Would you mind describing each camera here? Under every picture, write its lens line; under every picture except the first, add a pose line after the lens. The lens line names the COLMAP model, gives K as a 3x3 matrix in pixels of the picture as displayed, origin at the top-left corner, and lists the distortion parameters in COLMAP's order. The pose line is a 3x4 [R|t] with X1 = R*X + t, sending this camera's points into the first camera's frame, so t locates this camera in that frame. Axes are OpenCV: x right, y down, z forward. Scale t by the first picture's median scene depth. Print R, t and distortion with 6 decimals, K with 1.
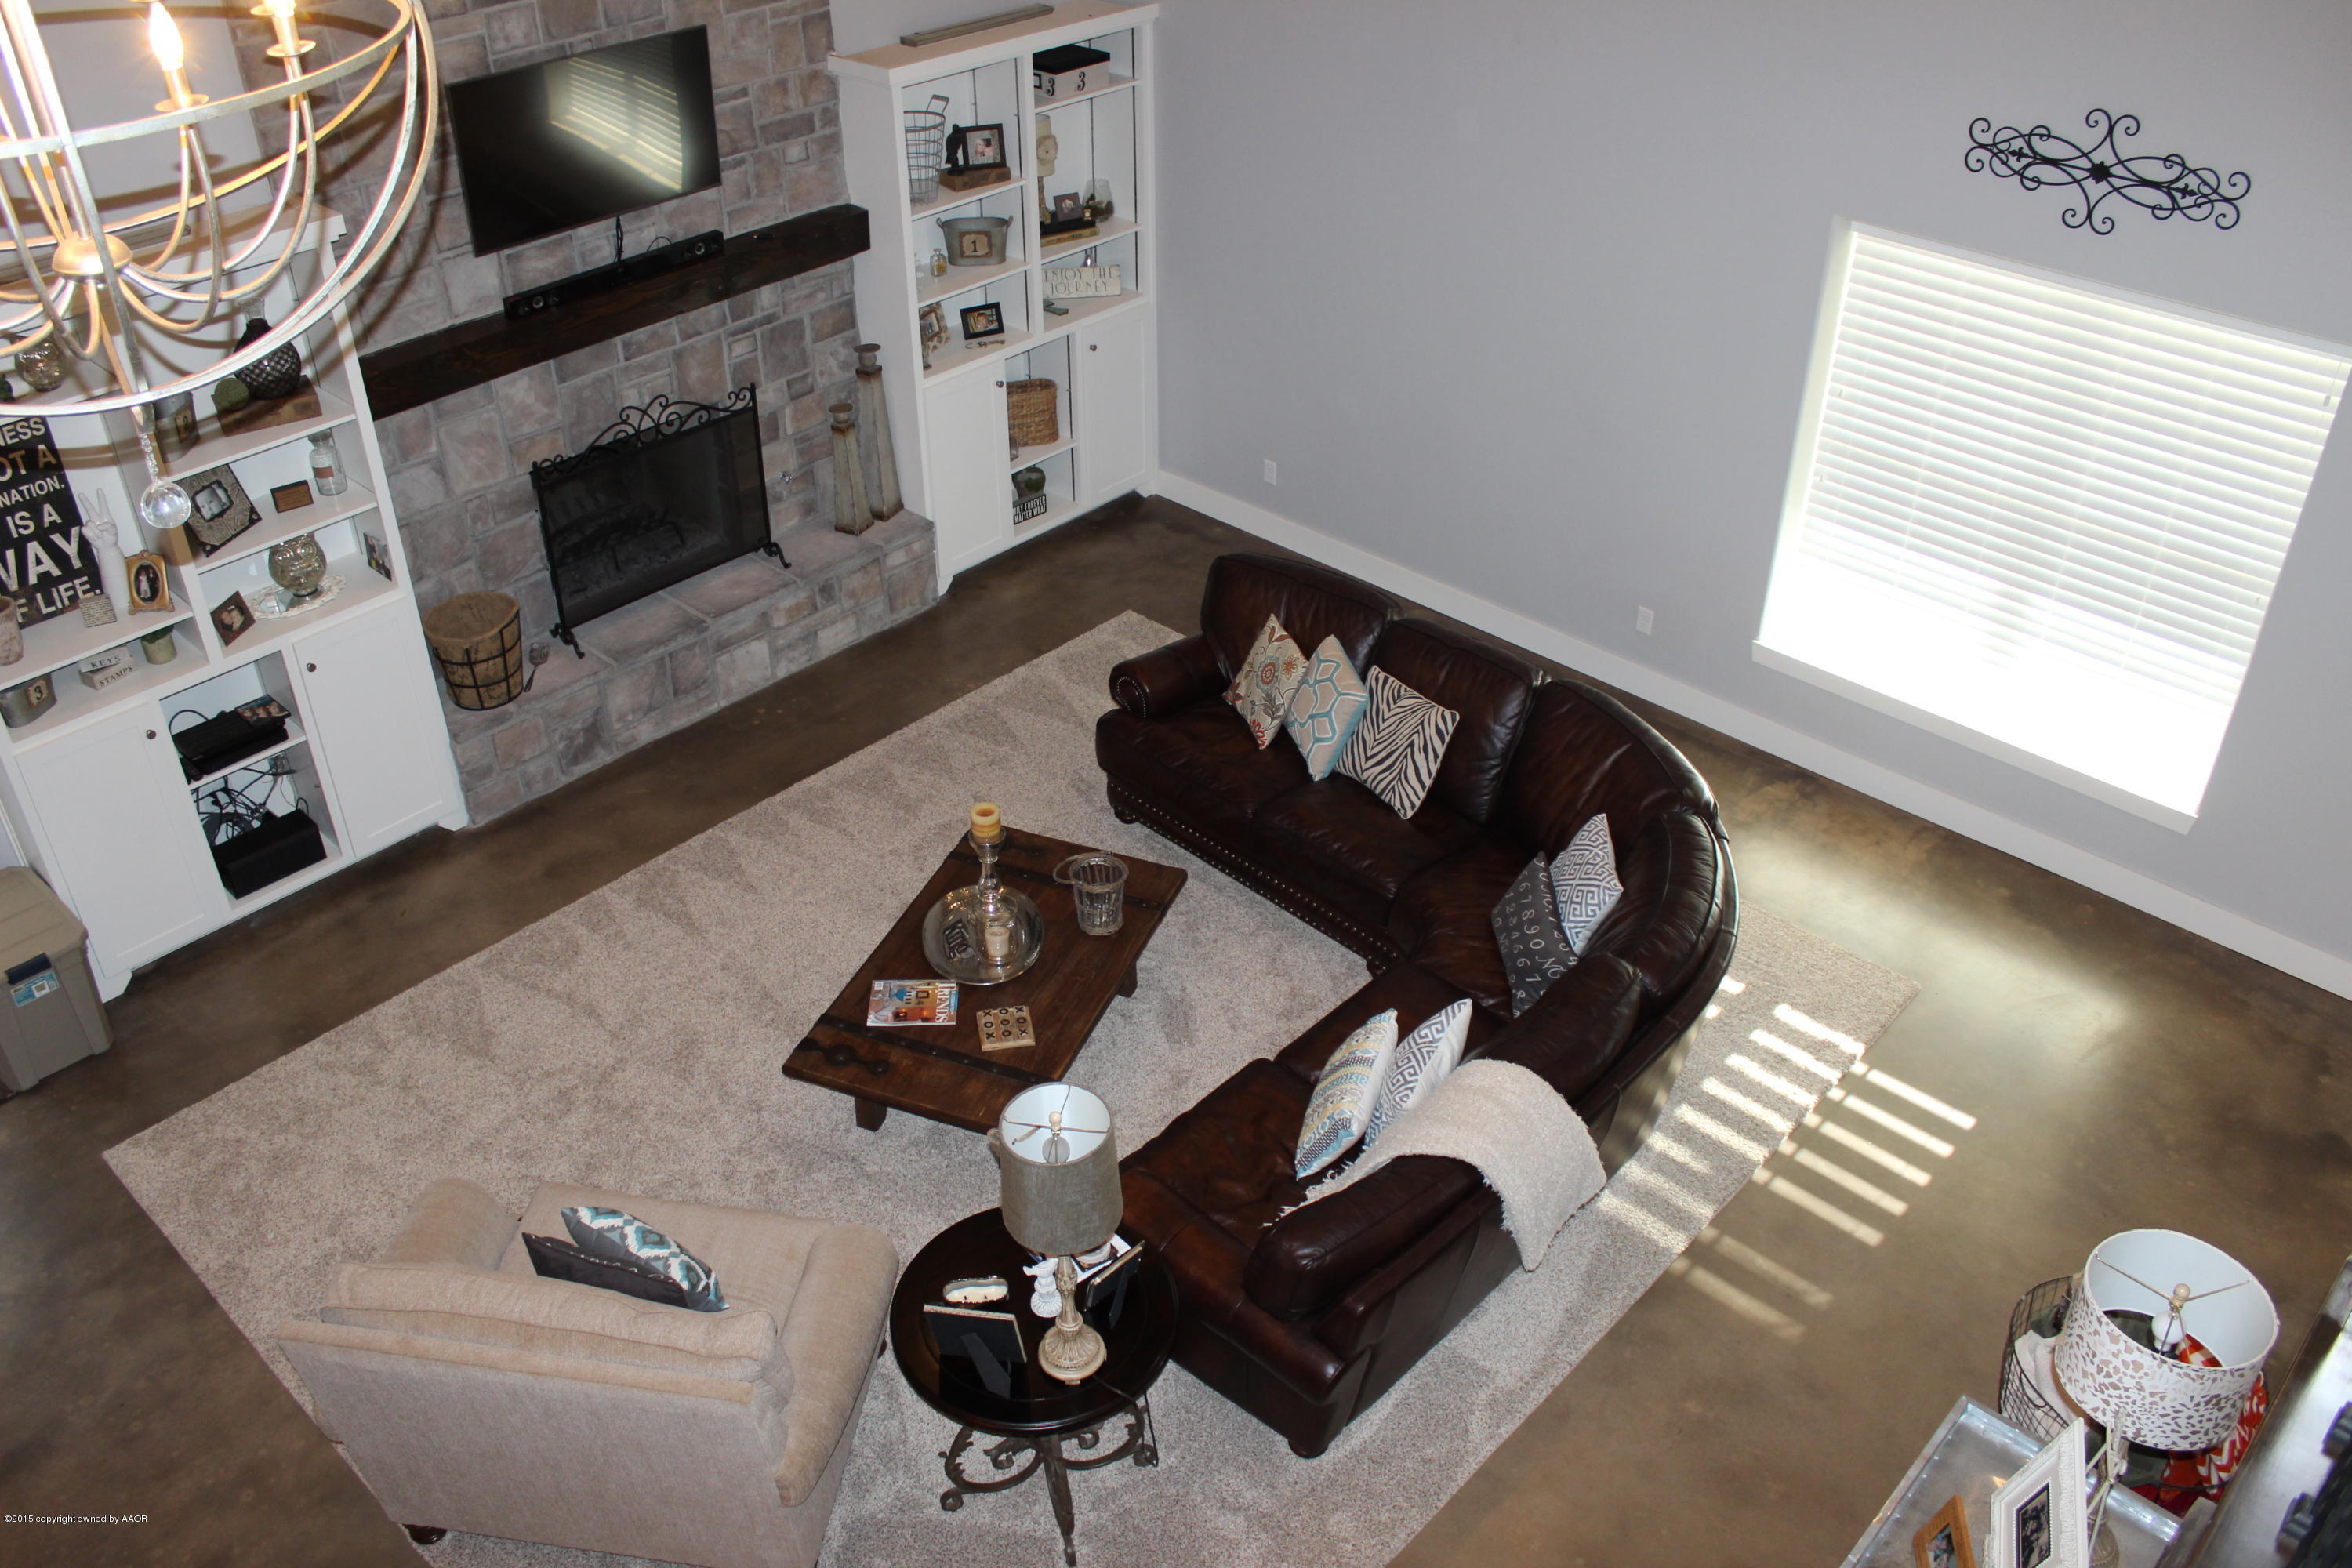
lens RADIAL K [[1940.3, 0, 1159.1], [0, 1940.3, 773.9], [0, 0, 1]] dist [-0.162006, 0.138038]
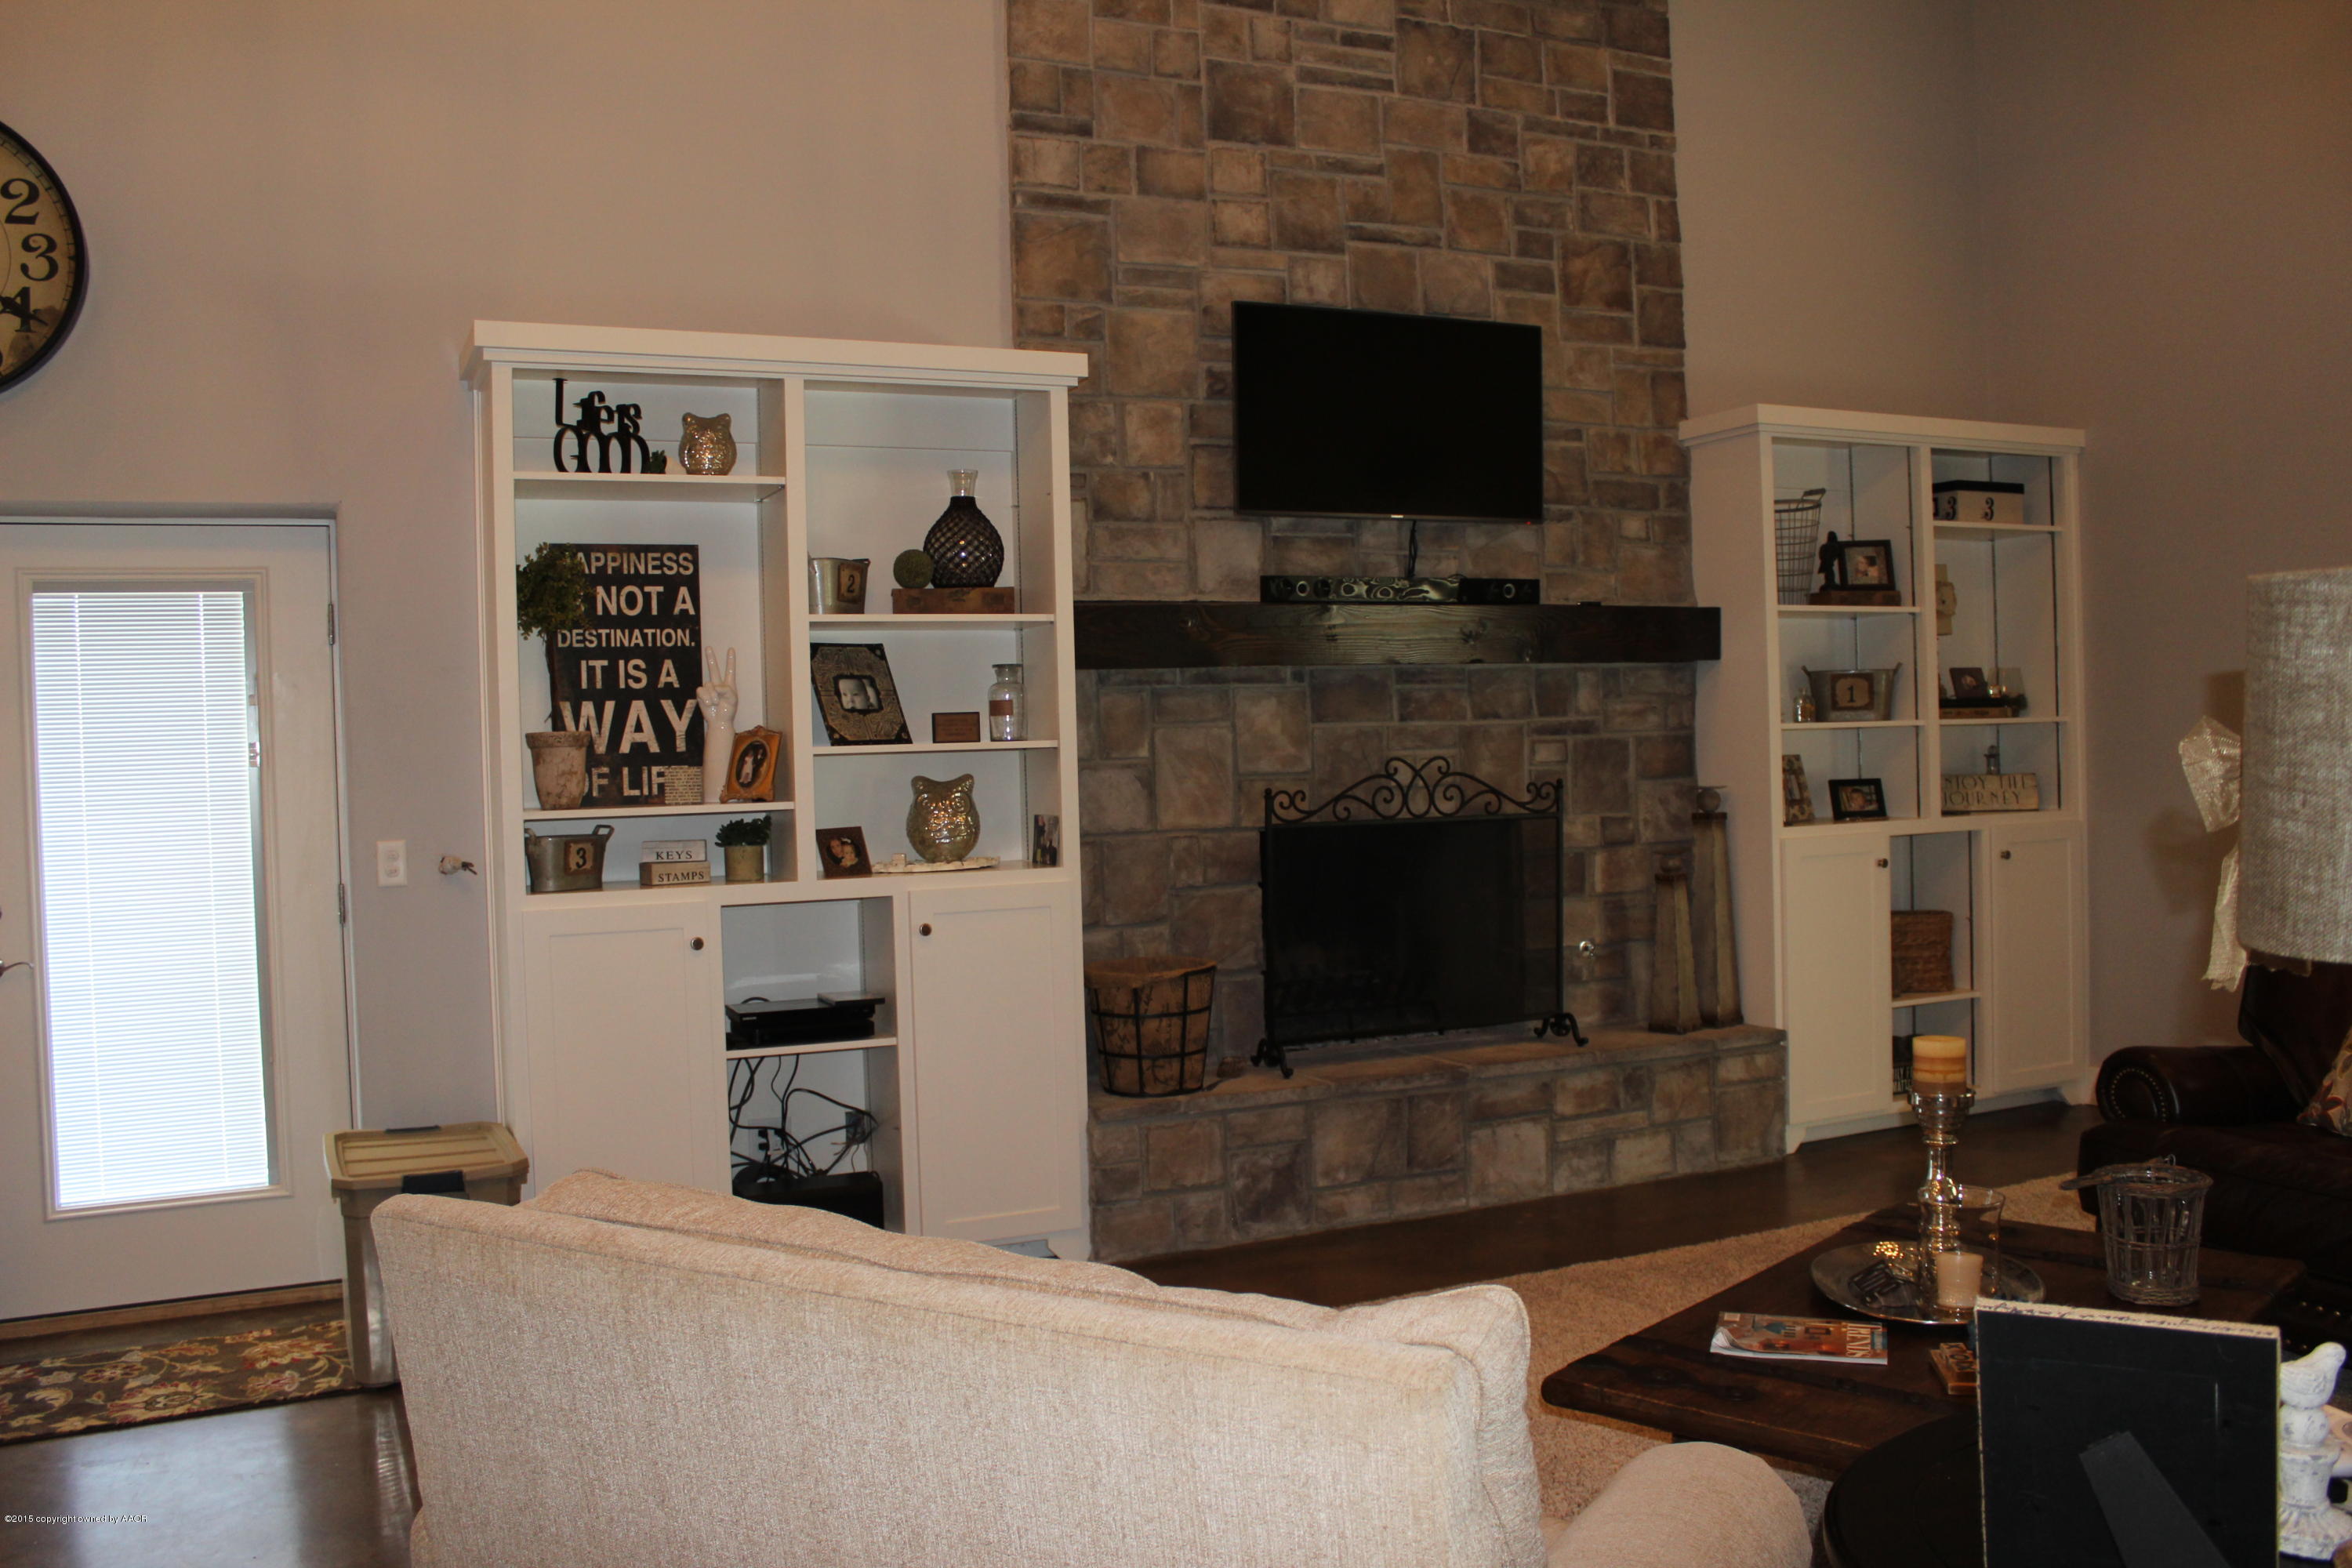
lens RADIAL K [[1940.3, 0, 1159.1], [0, 1940.3, 773.9], [0, 0, 1]] dist [-0.162006, 0.138038]
pose [[0.926265, -0.012373, -0.376670, -0.072032], [-0.194982, 0.839568, -0.507057, 0.216784], [0.322514, 0.543113, 0.775250, 0.357761]]
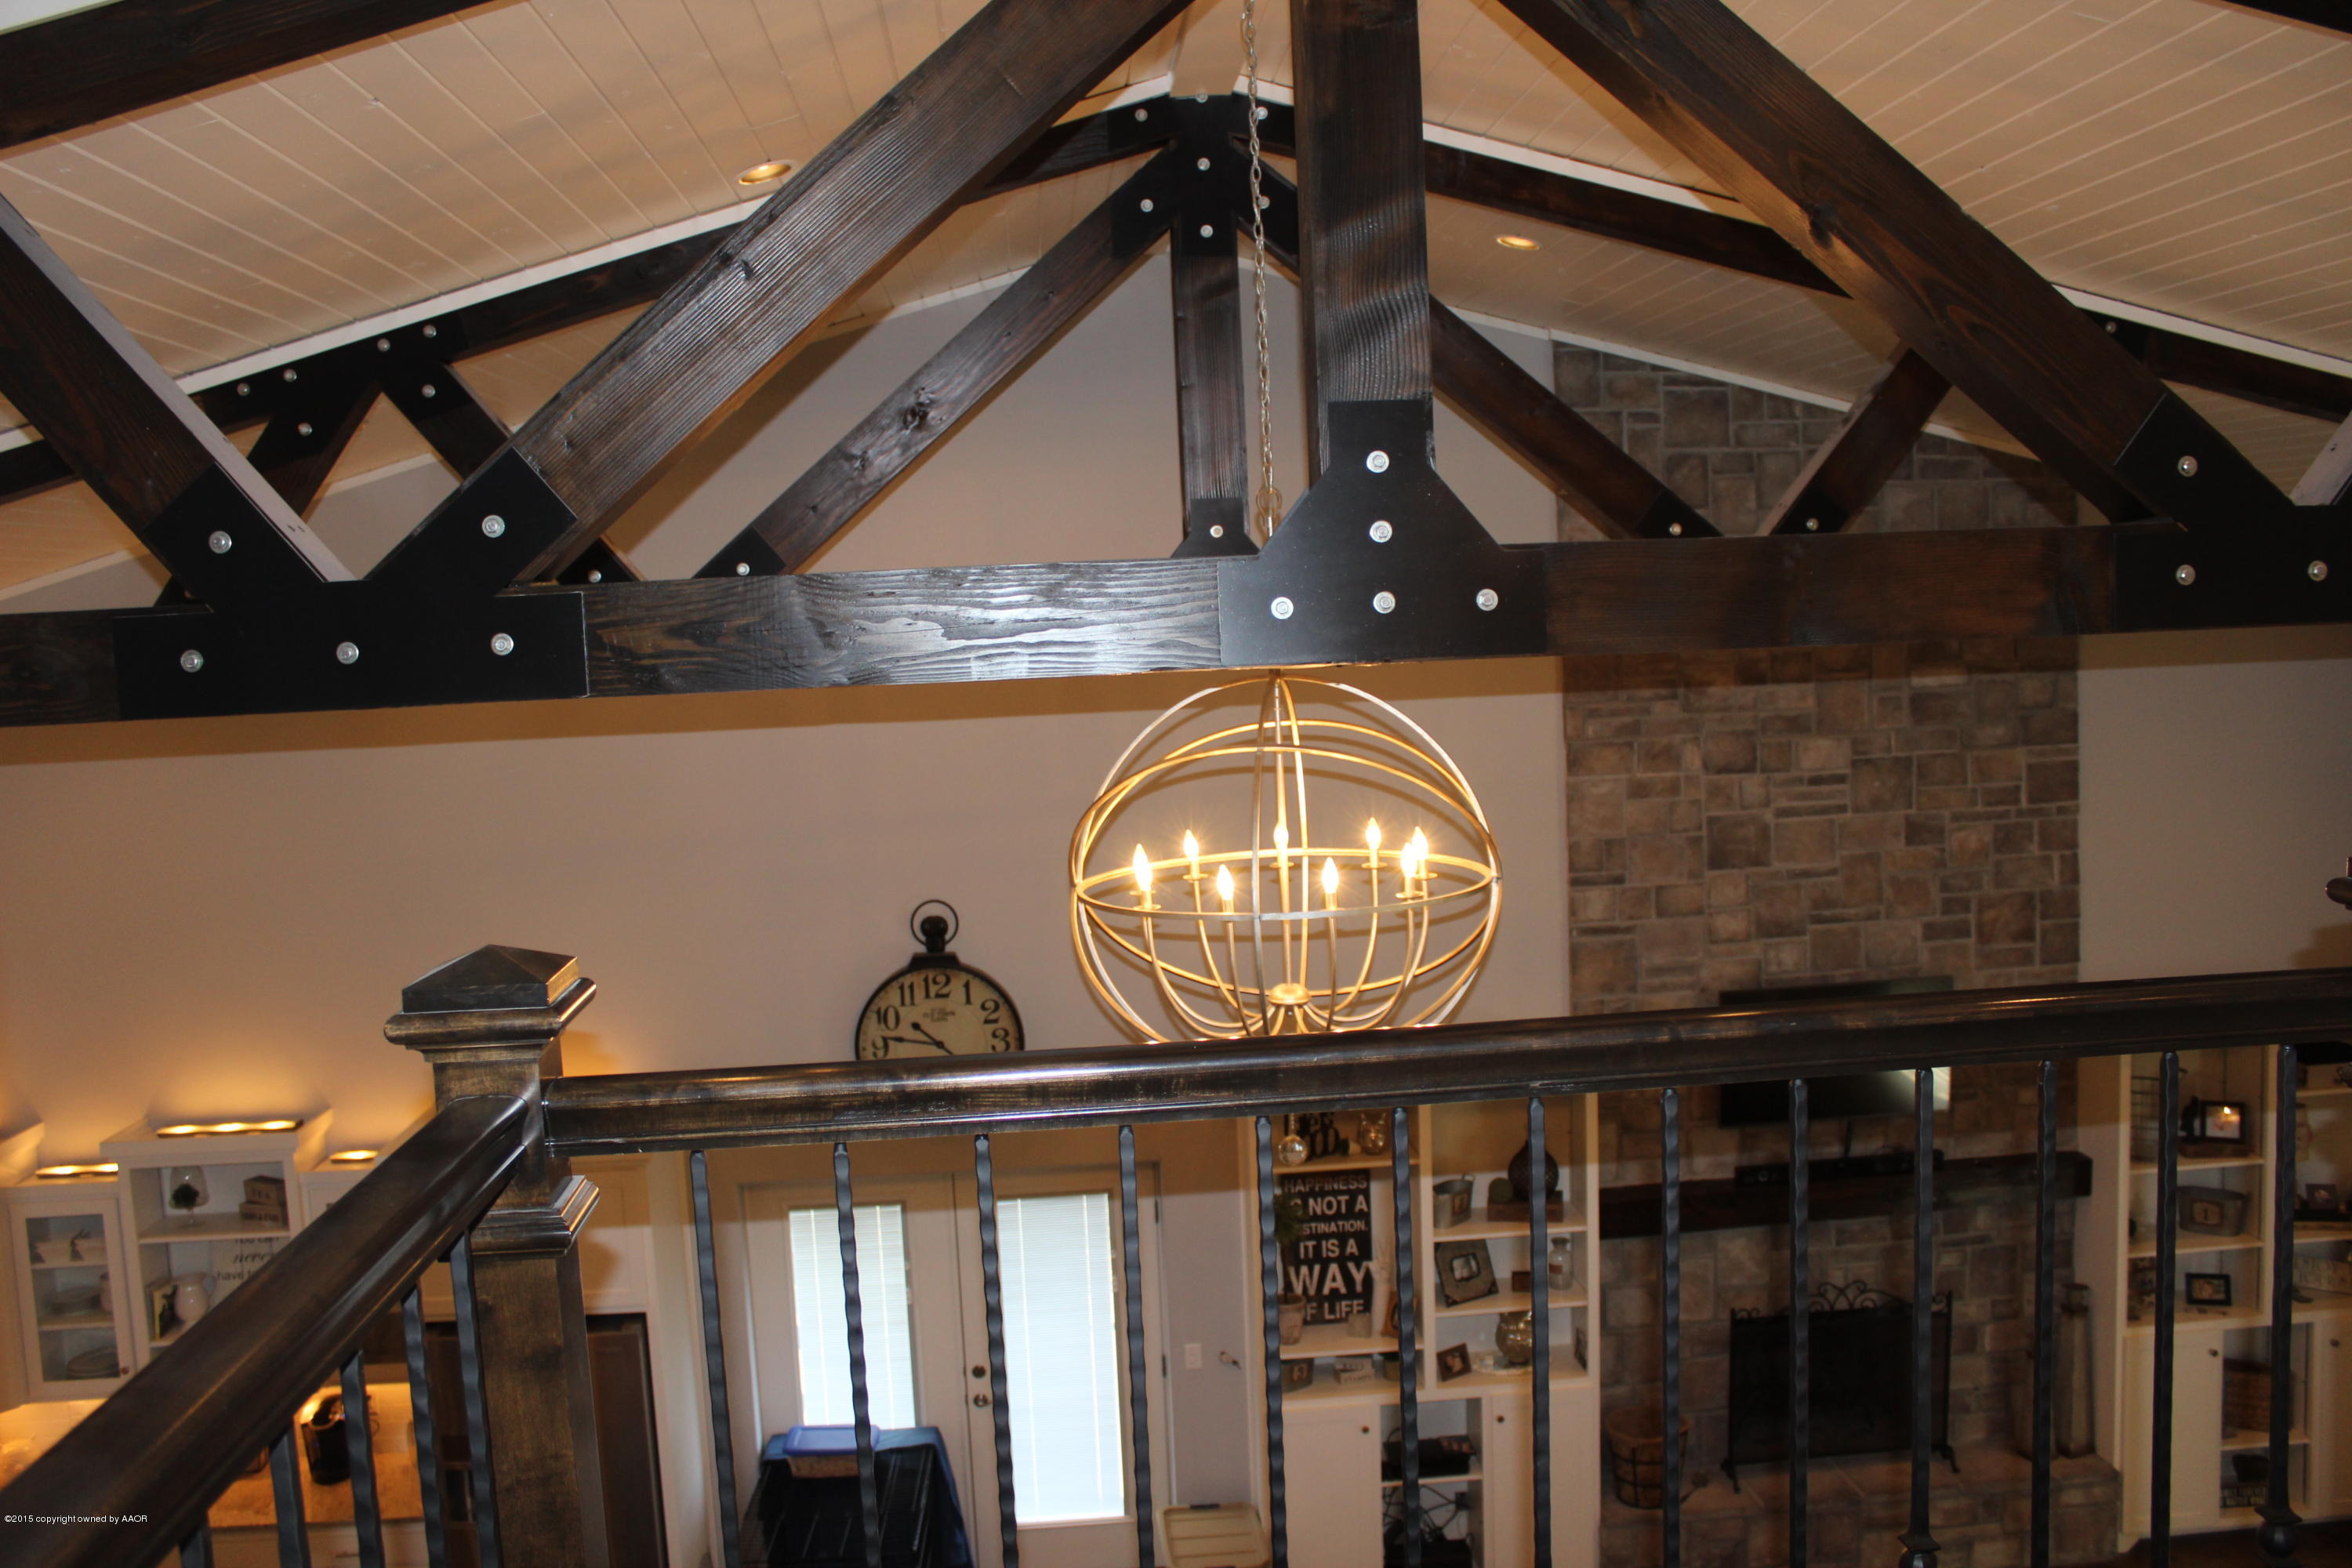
lens RADIAL K [[1940.3, 0, 1159.1], [0, 1940.3, 773.9], [0, 0, 1]] dist [-0.162006, 0.138038]
pose [[0.737630, 0.033490, -0.674374, 0.172102], [-0.351179, 0.872078, -0.340812, 0.064911], [0.576693, 0.488219, 0.655033, -0.114856]]
